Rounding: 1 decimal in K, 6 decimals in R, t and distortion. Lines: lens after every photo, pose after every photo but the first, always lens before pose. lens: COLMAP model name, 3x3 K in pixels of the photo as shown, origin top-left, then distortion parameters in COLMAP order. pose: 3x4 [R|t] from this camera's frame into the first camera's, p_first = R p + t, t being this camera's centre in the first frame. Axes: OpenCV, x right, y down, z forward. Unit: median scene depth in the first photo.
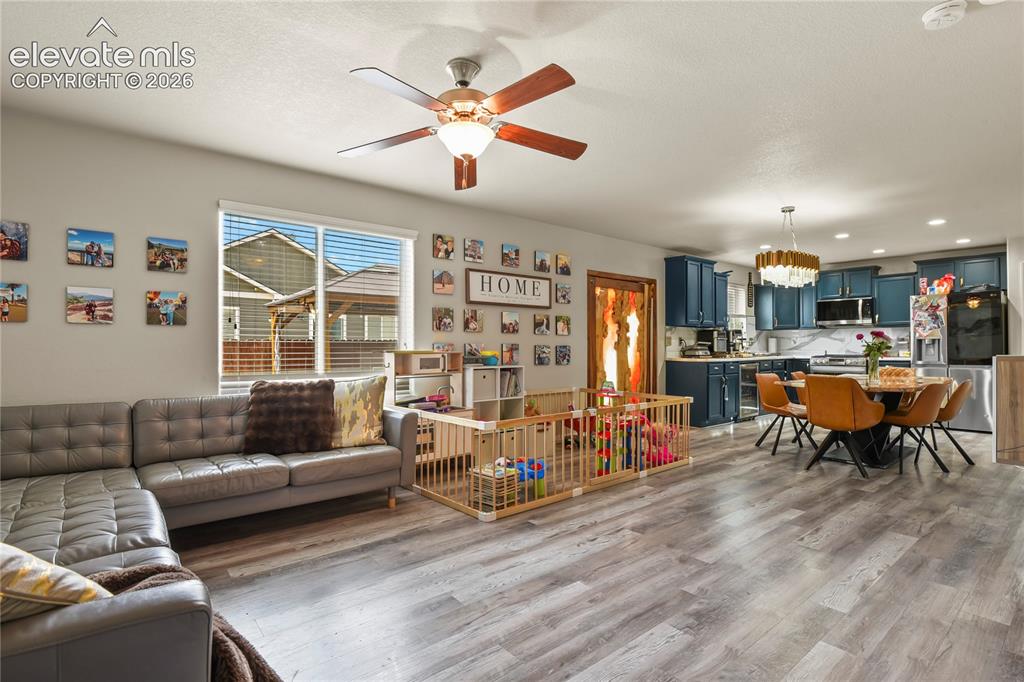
lens RADIAL K [[494.9, 0, 520.0], [0, 494.9, 343.8], [0, 0, 1]] dist [-0.005910, -0.005633]
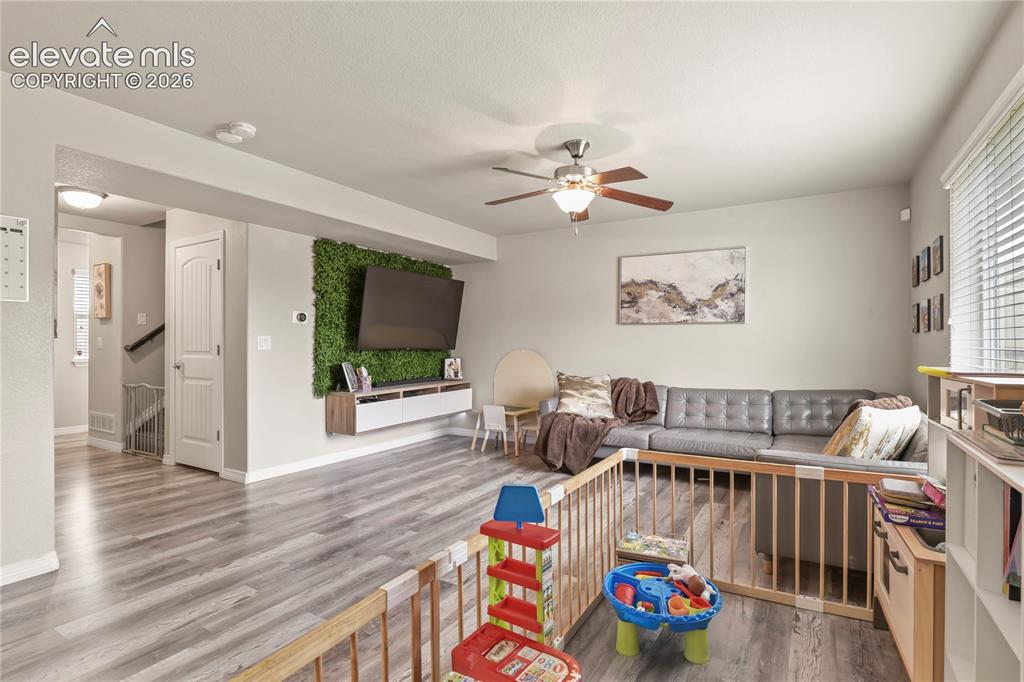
lens RADIAL K [[494.9, 0, 517.7], [0, 494.9, 343.4], [0, 0, 1]] dist [-0.005910, -0.005633]
pose [[-0.944307, 0.000918, -0.329064, 0.208508], [0.003147, 0.999976, -0.006243, -0.006030], [0.329050, -0.006931, -0.944287, 0.966807]]
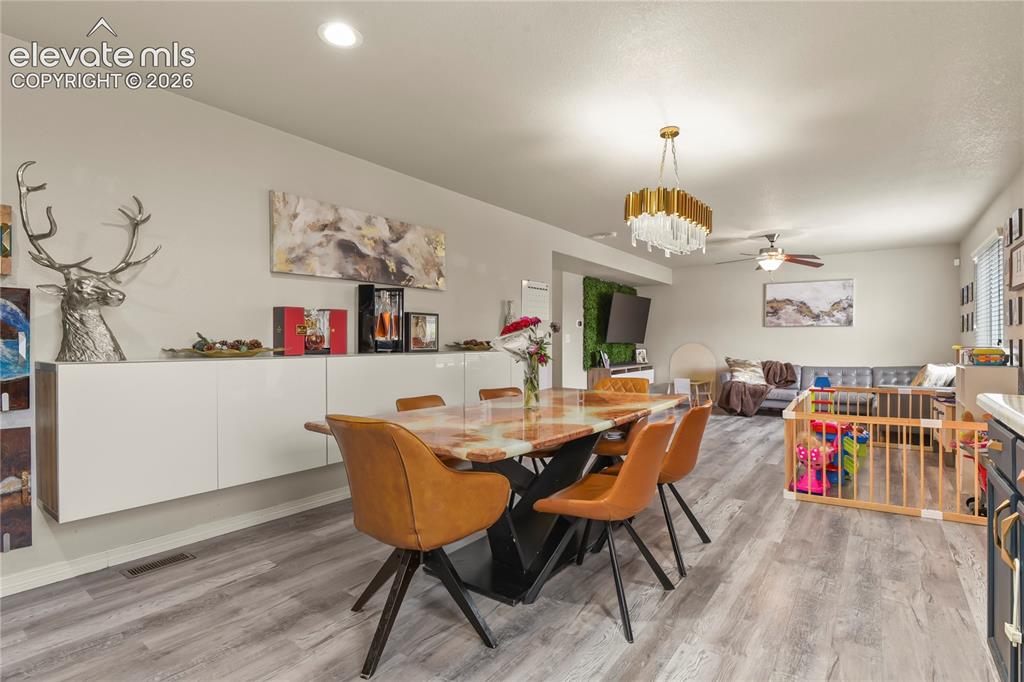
lens RADIAL K [[494.9, 0, 518.2], [0, 494.9, 342.2], [0, 0, 1]] dist [-0.005910, -0.005633]
pose [[-0.970571, 0.001520, -0.240809, 0.788426], [0.003196, 0.999973, -0.006570, 0.005761], [0.240793, -0.007146, -0.970550, 1.396087]]
